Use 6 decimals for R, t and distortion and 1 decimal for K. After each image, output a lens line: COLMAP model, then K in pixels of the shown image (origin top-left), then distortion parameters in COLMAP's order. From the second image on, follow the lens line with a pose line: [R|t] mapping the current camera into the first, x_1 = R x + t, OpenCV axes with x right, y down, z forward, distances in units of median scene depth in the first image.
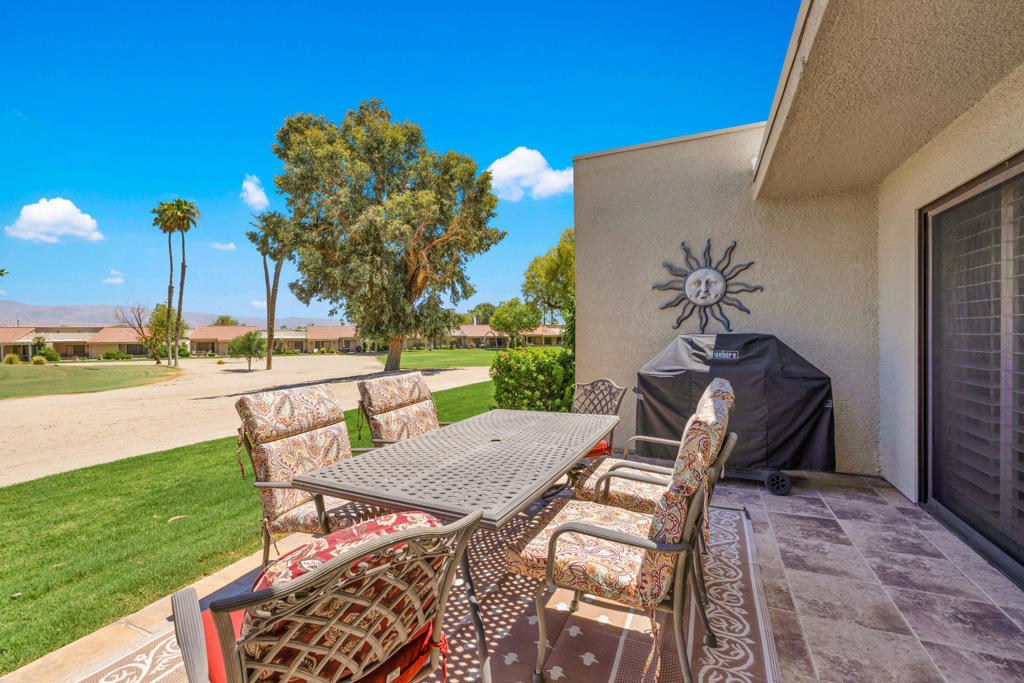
lens RADIAL K [[437.6, 0, 507.6], [0, 437.6, 335.6], [0, 0, 1]] dist [0.001951, 0.000442]
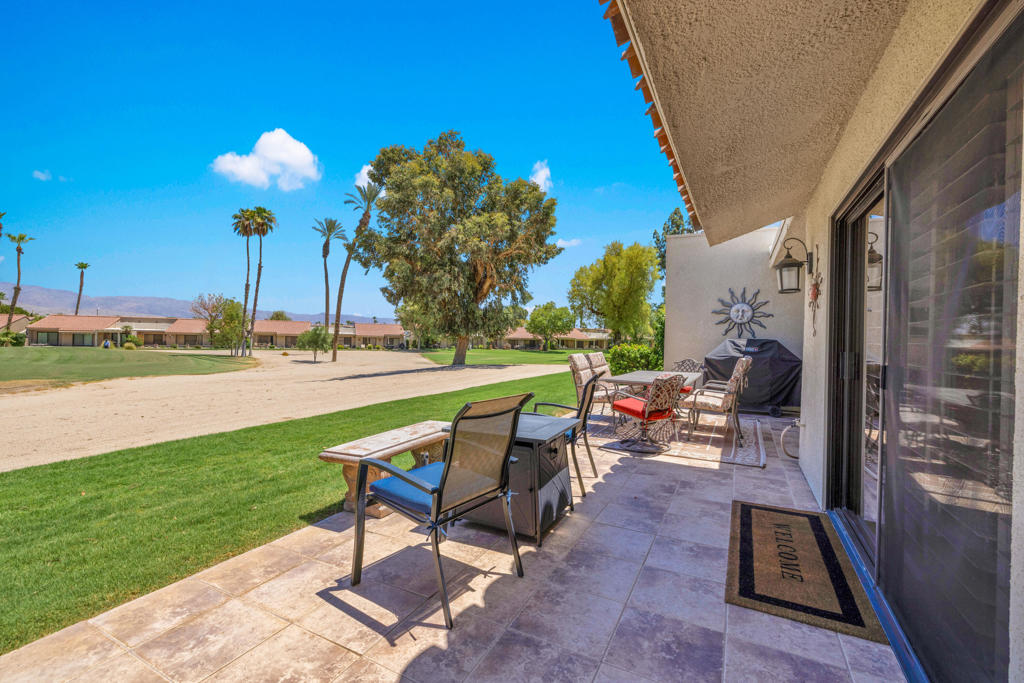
lens RADIAL K [[444.3, 0, 505.1], [0, 444.3, 336.1], [0, 0, 1]] dist [-0.000112, 0.000348]
pose [[0.997847, 0.031667, -0.057441, -0.080955], [-0.031895, 0.999487, -0.003054, 0.004166], [0.057315, 0.004880, 0.998344, -0.173091]]
